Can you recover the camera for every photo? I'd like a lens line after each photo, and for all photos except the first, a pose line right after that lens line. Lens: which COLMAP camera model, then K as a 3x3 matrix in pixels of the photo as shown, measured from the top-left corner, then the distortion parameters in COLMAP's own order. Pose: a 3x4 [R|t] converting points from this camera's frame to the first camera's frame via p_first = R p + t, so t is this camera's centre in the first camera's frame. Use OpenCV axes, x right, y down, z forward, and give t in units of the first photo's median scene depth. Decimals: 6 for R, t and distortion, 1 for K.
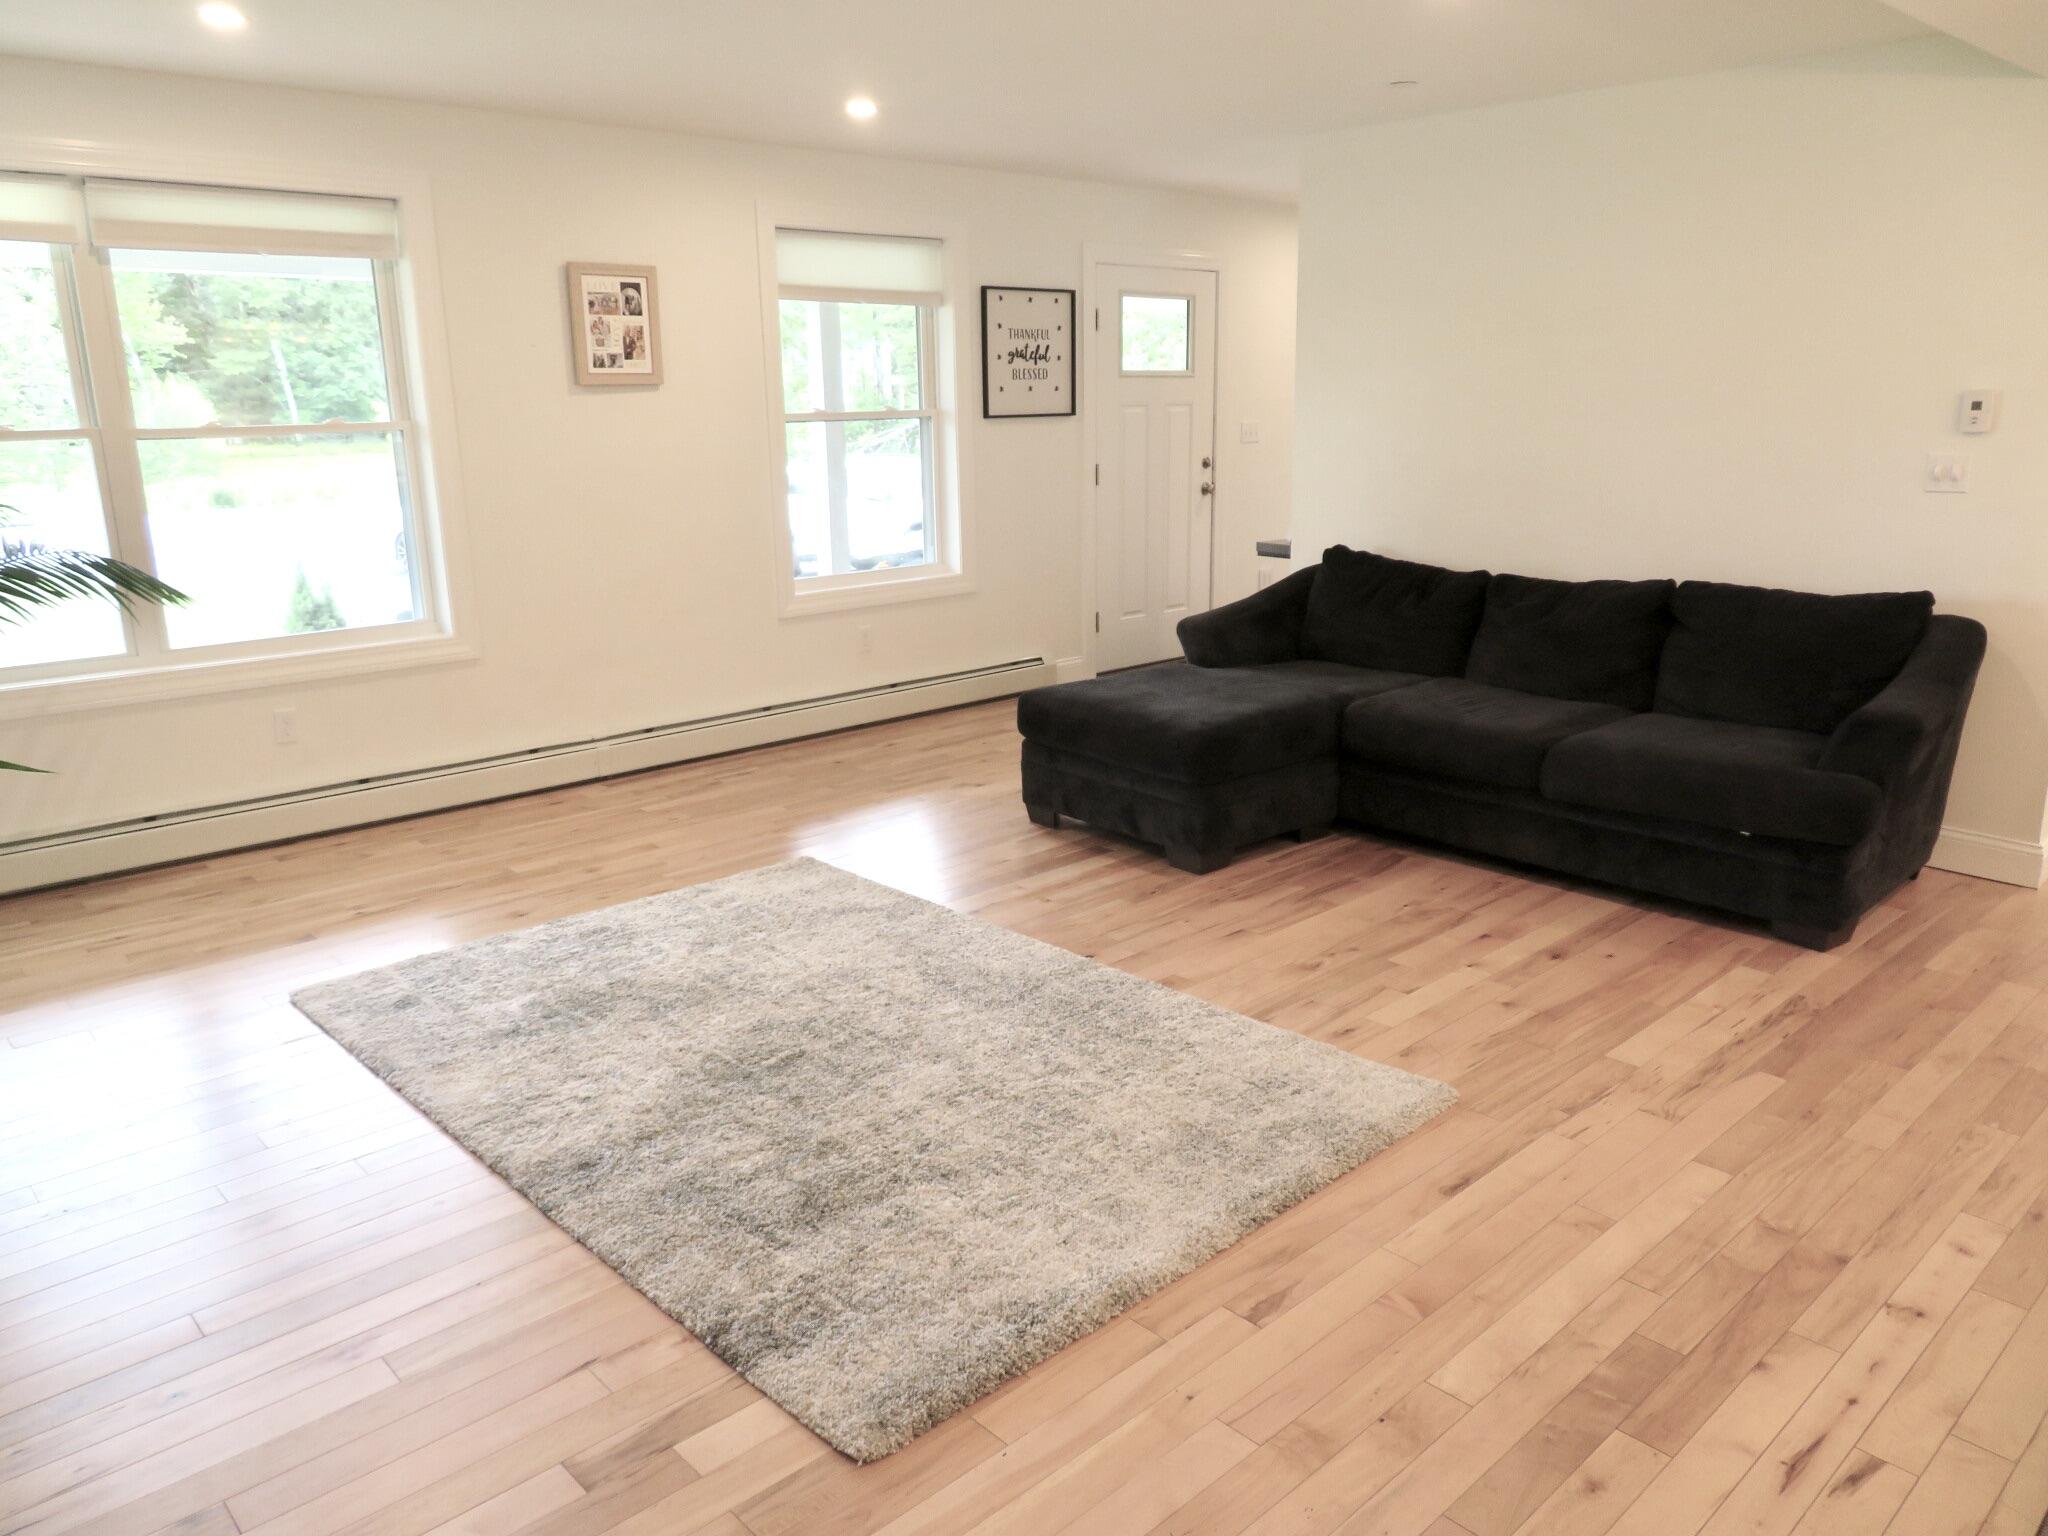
lens RADIAL K [[1458.6, 0, 1009.8], [0, 1458.6, 766.8], [0, 0, 1]] dist [-0.002137, -0.004367]
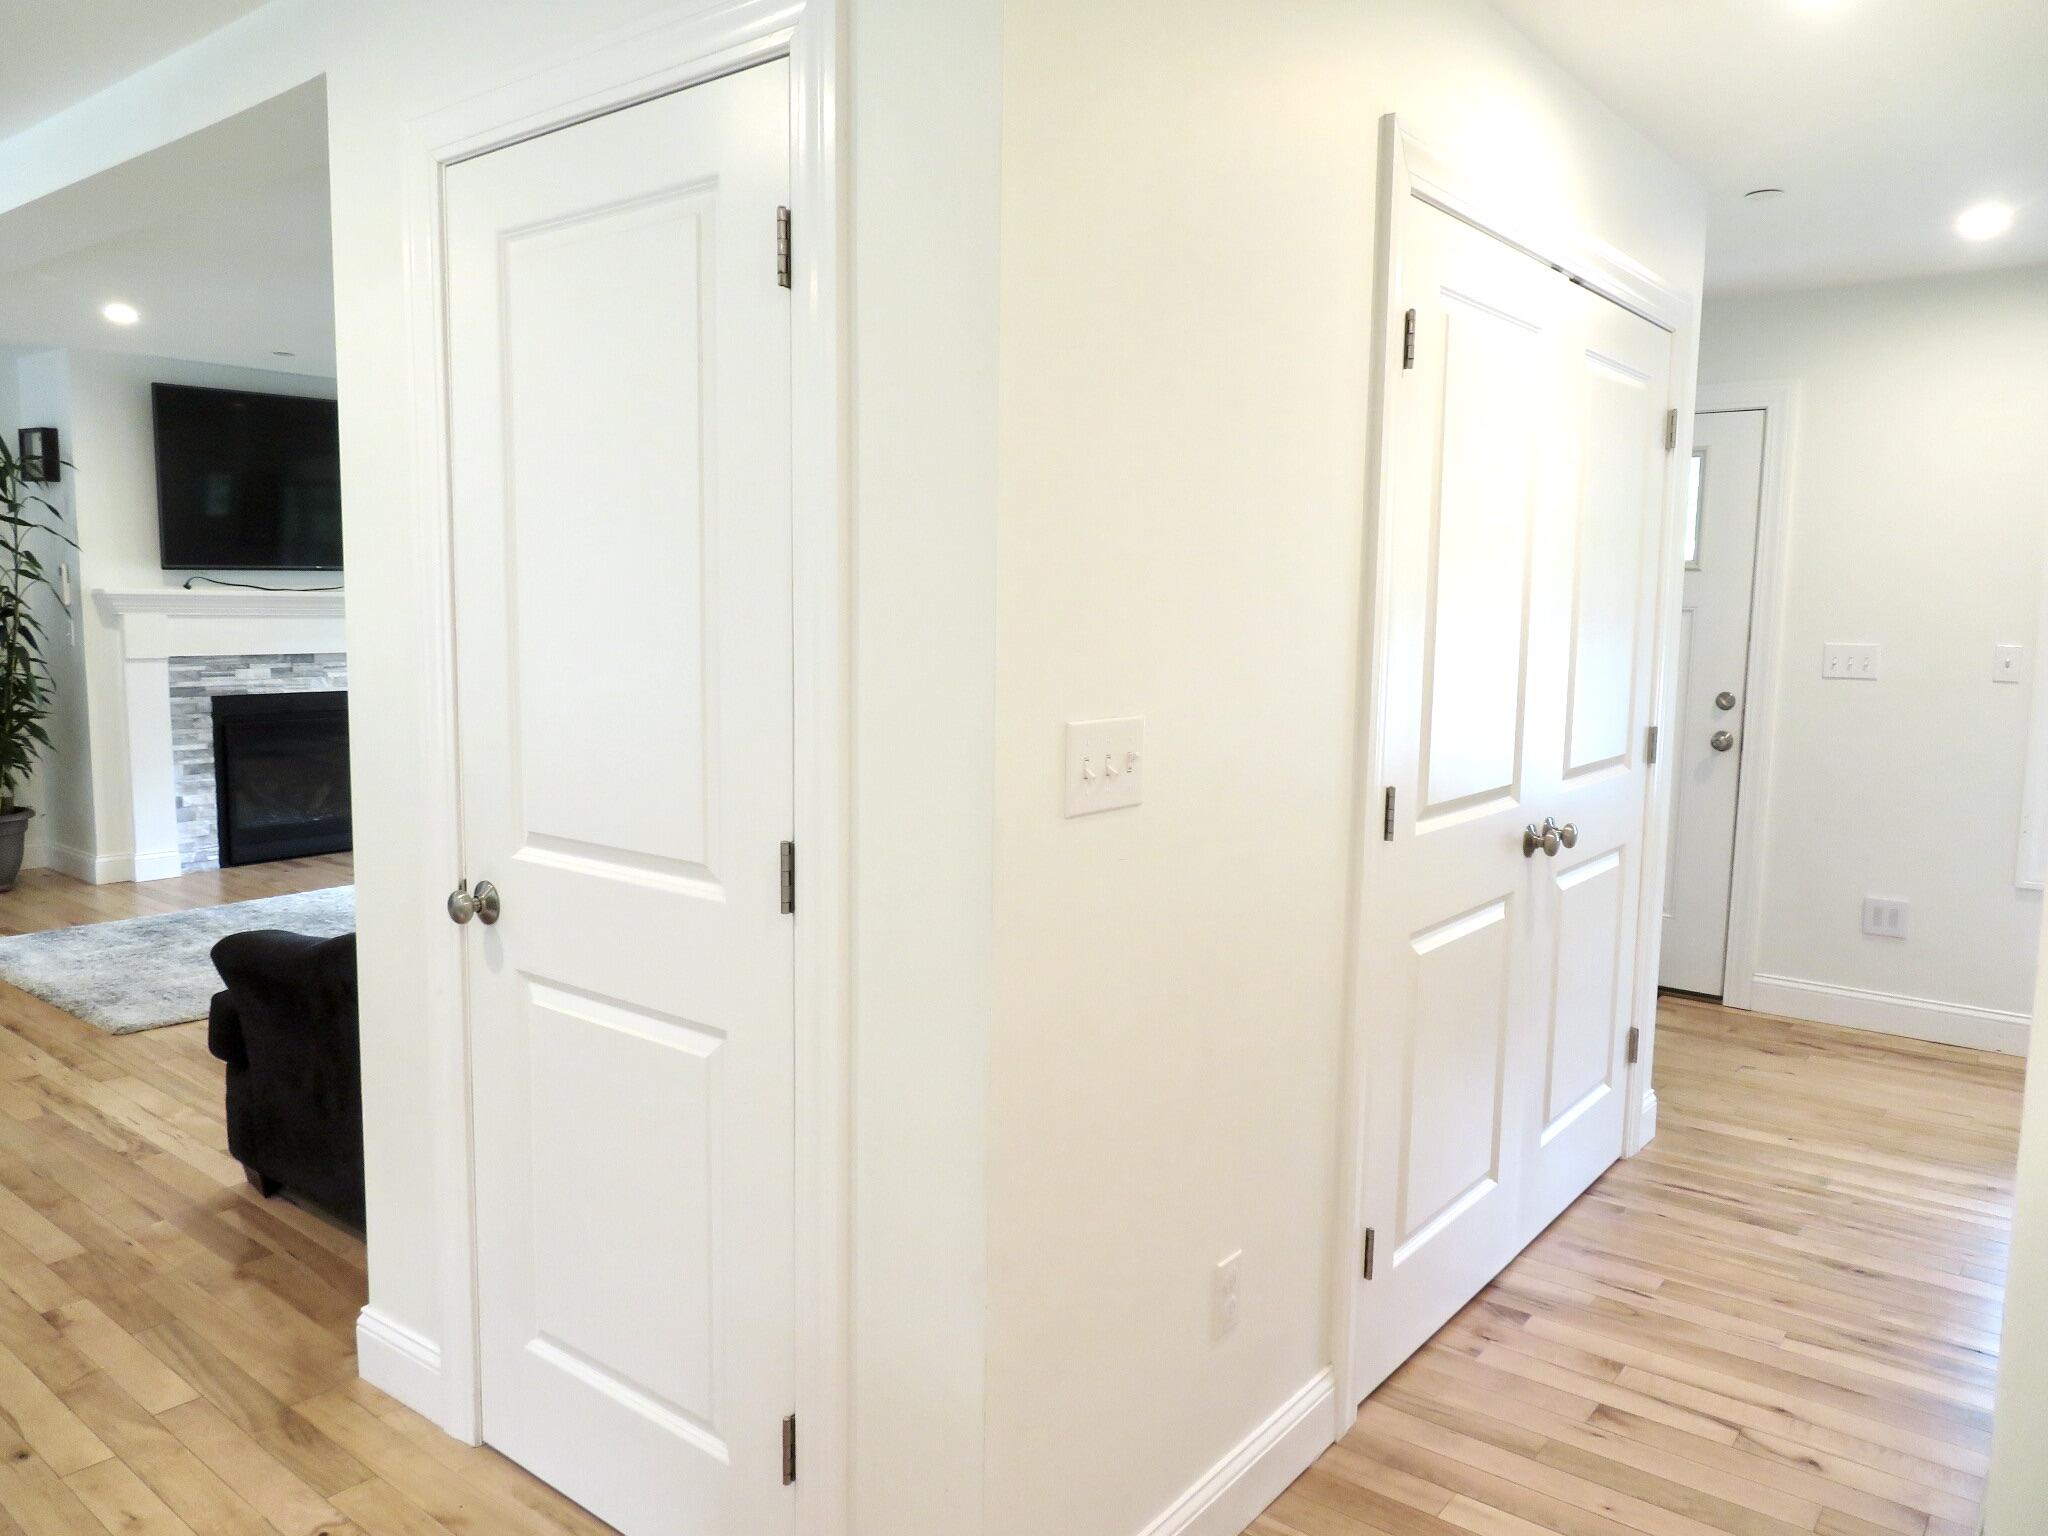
lens RADIAL K [[1464.9, 0, 1018.9], [0, 1464.9, 776.7], [0, 0, 1]] dist [-0.010090, 0.002604]
pose [[0.148292, 0.137617, -0.979322, 1.419700], [-0.265191, 0.959536, 0.094681, -0.308831], [0.952724, 0.245666, 0.178787, 1.184478]]
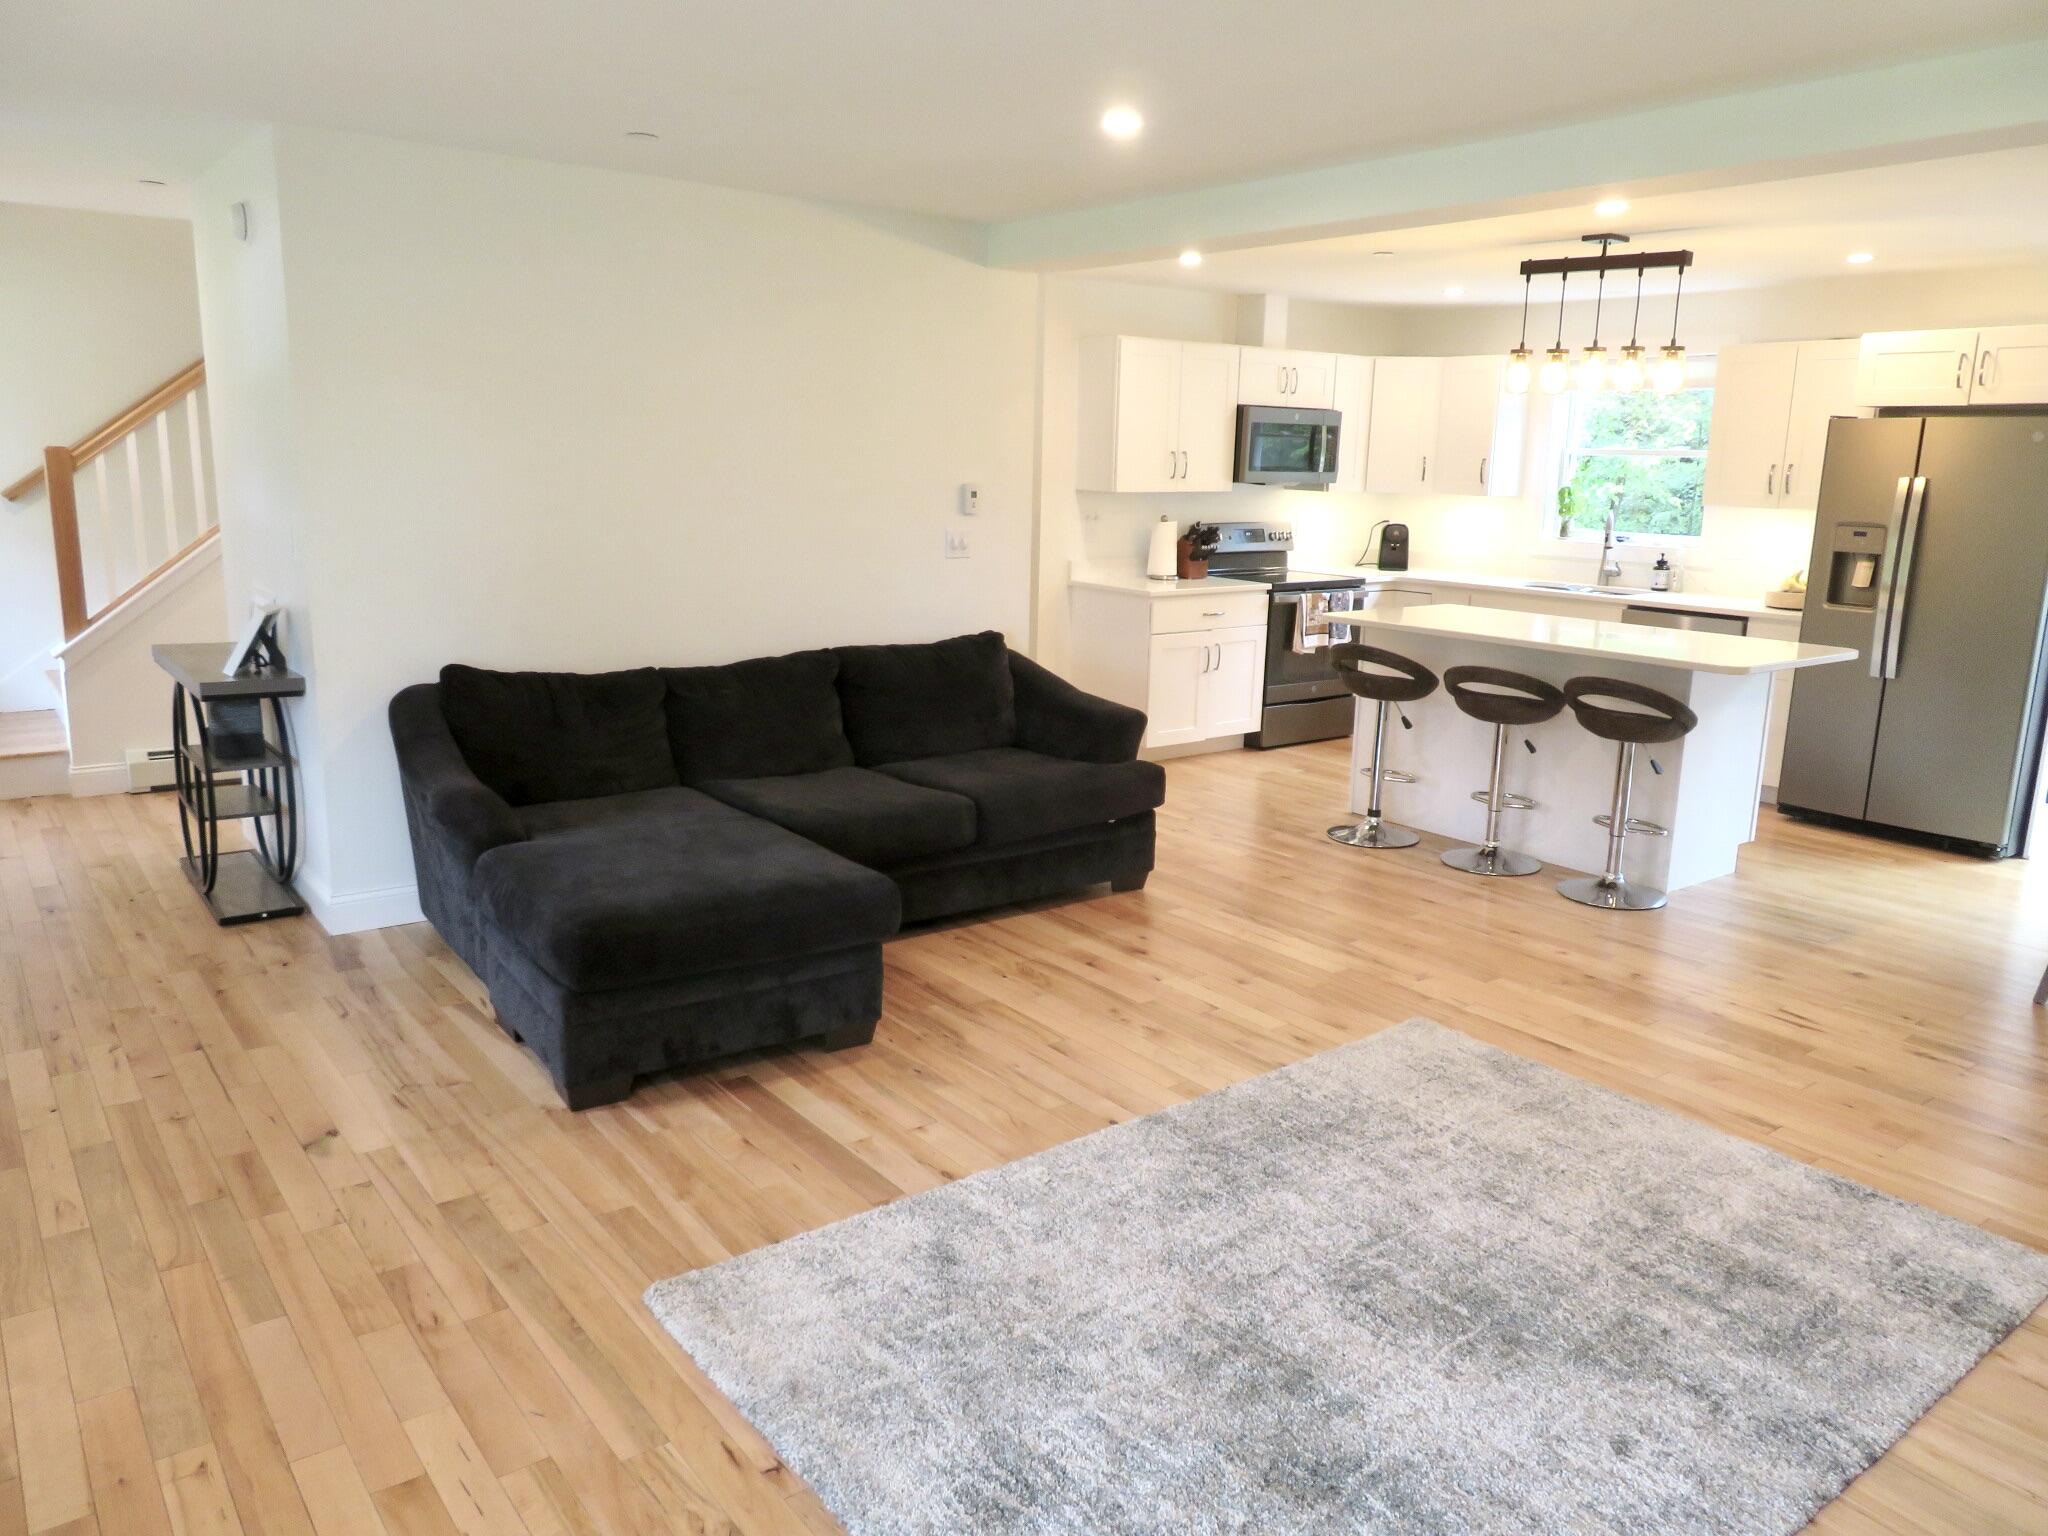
lens RADIAL K [[1464.9, 0, 1018.9], [0, 1464.9, 776.7], [0, 0, 1]] dist [-0.010090, 0.002604]
pose [[0.098417, -0.200935, 0.974648, -0.761658], [0.225471, 0.958436, 0.174826, -0.235484], [-0.969266, 0.202549, 0.139632, 0.865354]]
